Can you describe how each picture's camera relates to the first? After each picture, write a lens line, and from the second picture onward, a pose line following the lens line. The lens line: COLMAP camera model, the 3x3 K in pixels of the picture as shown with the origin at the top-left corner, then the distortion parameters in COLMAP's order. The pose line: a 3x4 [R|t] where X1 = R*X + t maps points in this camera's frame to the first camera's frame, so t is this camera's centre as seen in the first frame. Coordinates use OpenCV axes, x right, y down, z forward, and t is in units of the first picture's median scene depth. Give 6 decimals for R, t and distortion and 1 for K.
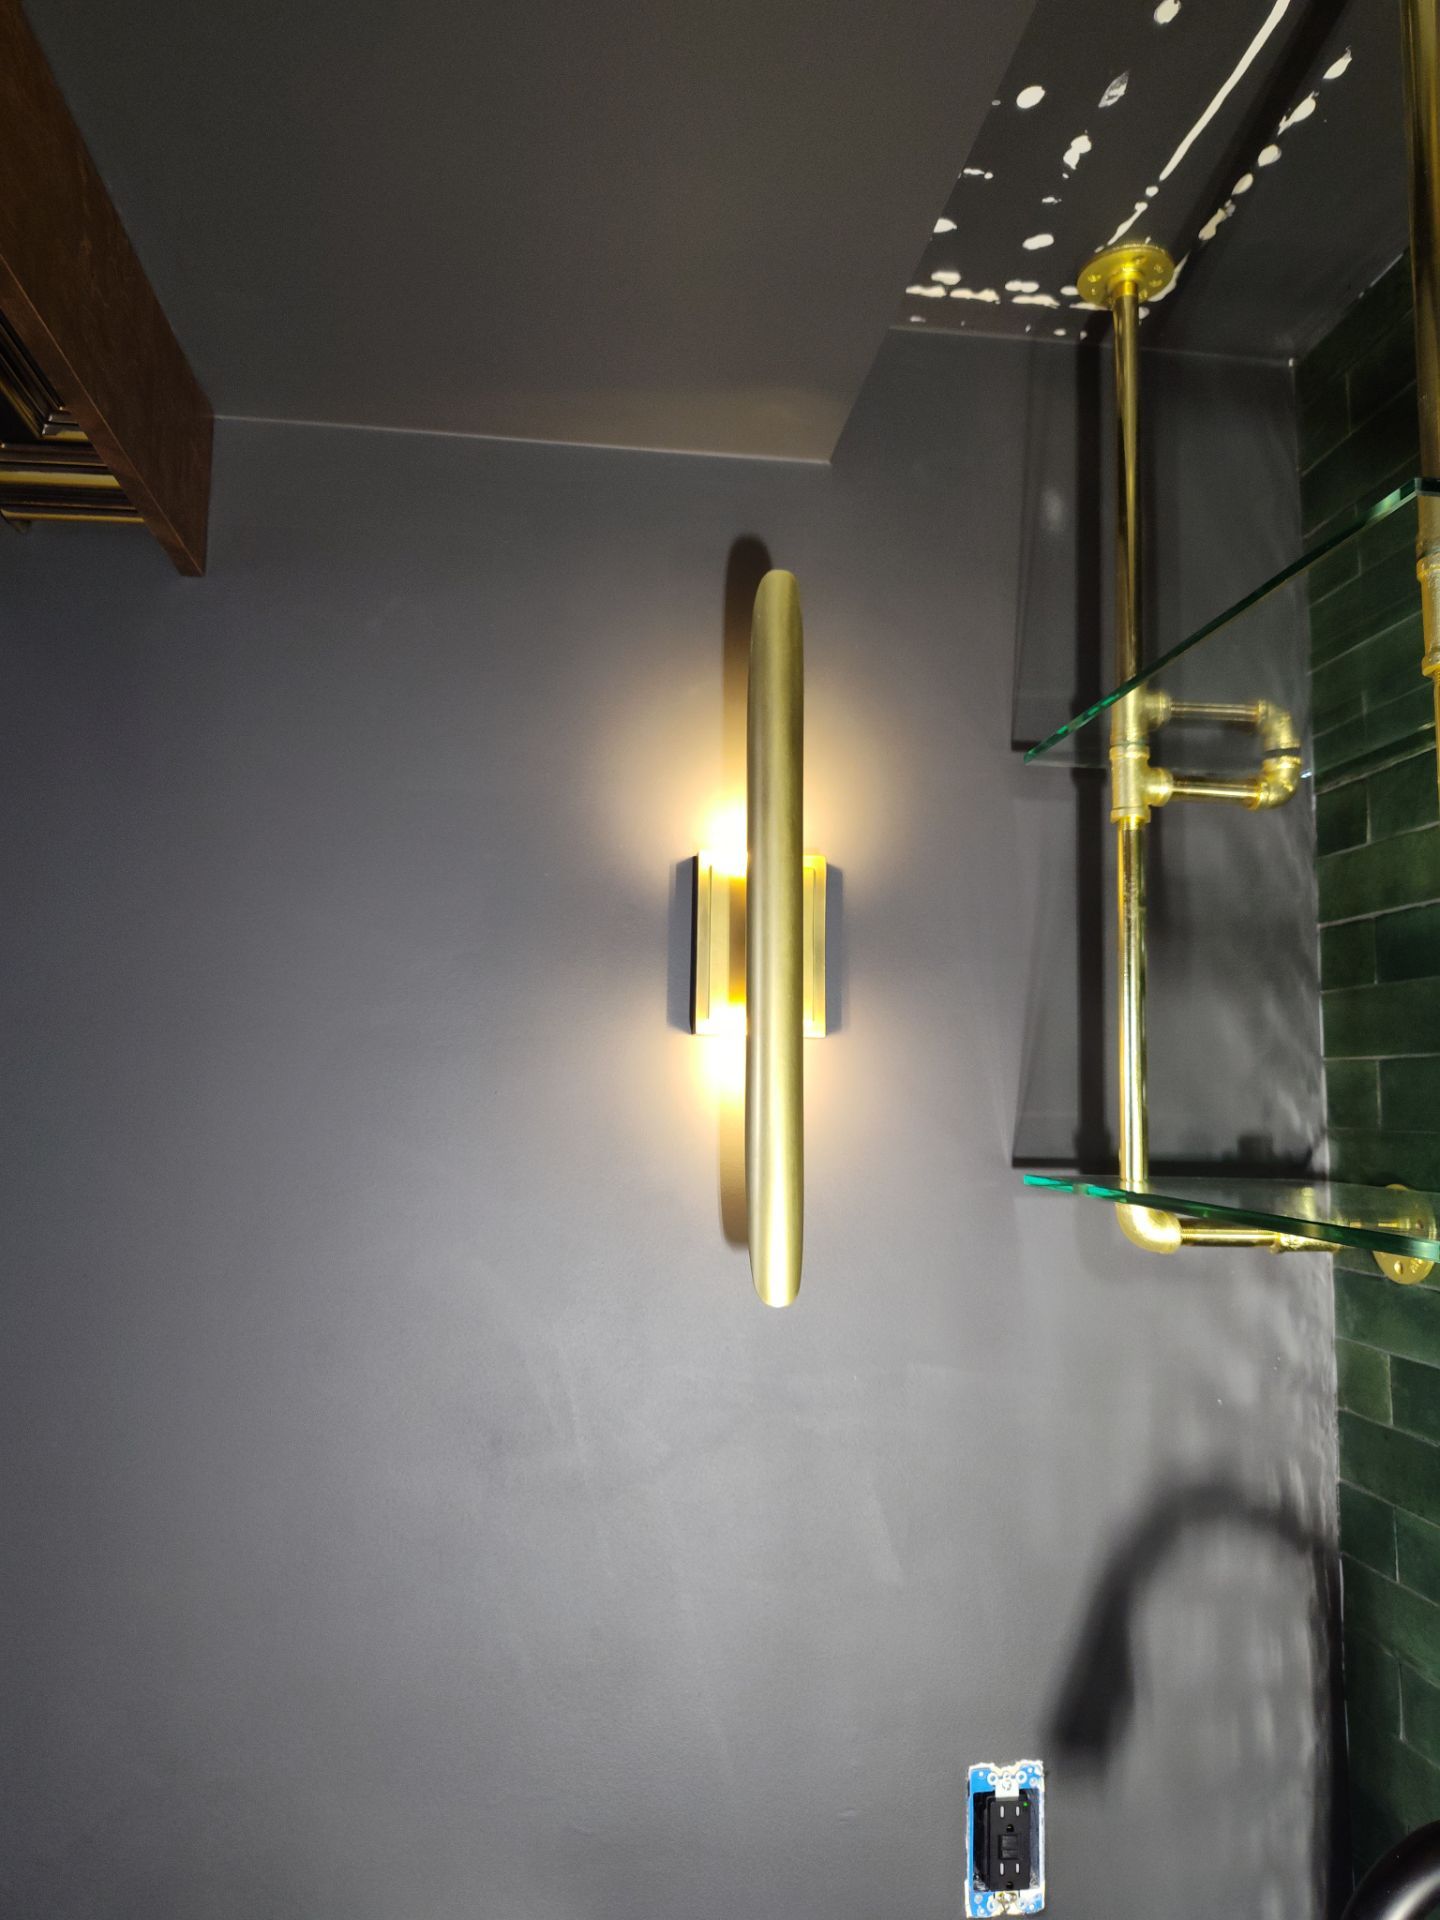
lens RADIAL K [[1297.2, 0, 721.8], [0, 1297.2, 966.4], [0, 0, 1]] dist [0.091573, -0.081505]
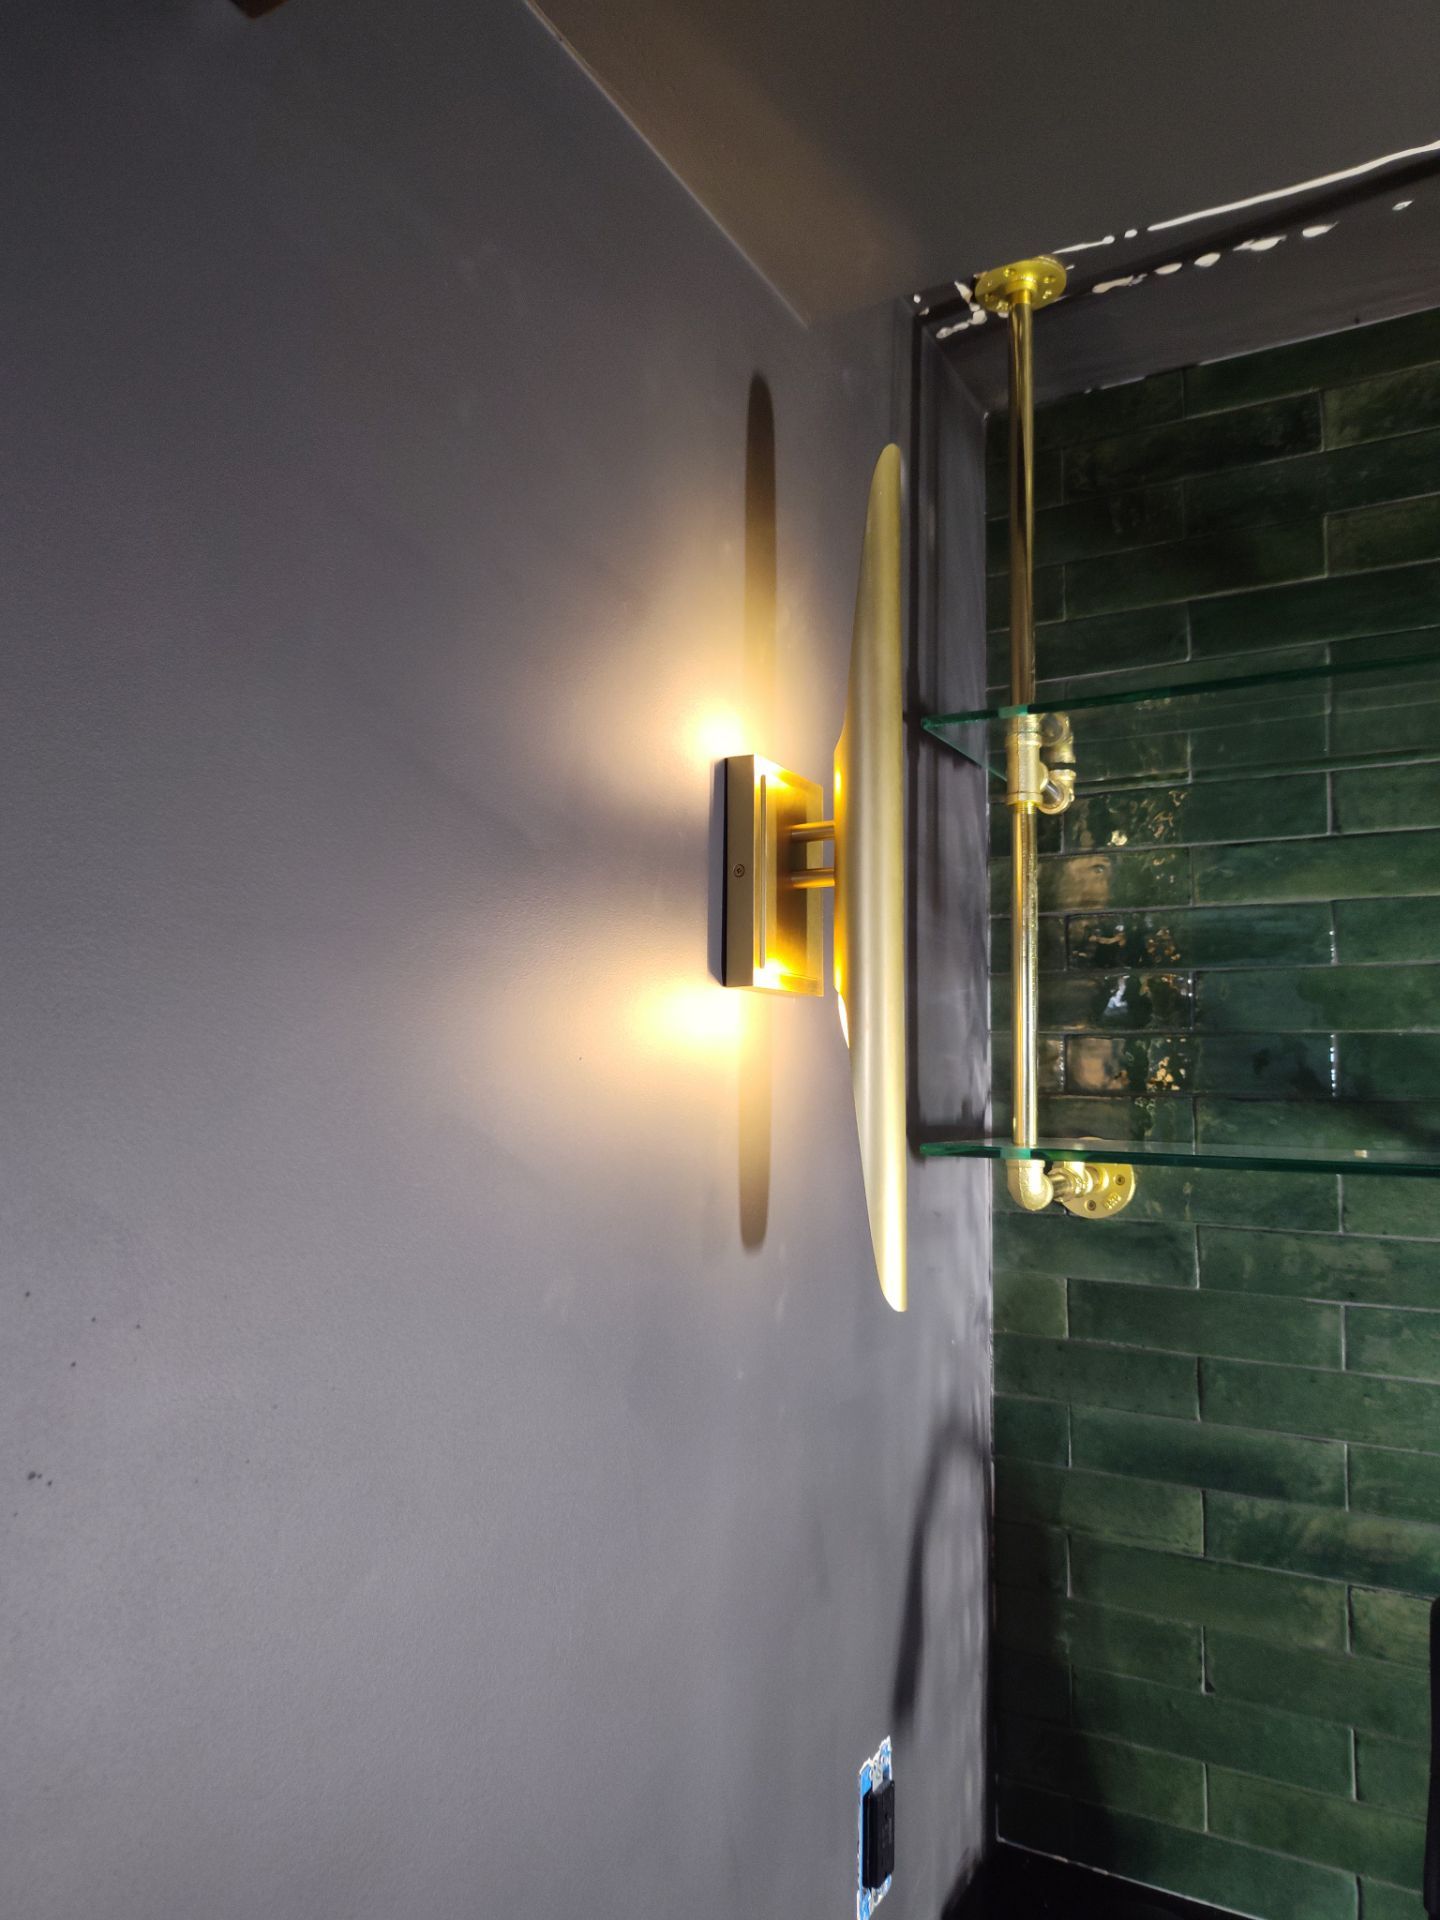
lens RADIAL K [[1323.0, 0, 720.0], [0, 1323.0, 960.0], [0, 0, 1]] dist [0.091402, -0.111068]
pose [[0.609049, 0.064338, 0.790519, -0.648830], [-0.085758, 0.996203, -0.015006, 0.048046], [-0.788483, -0.058654, 0.612254, 0.506059]]
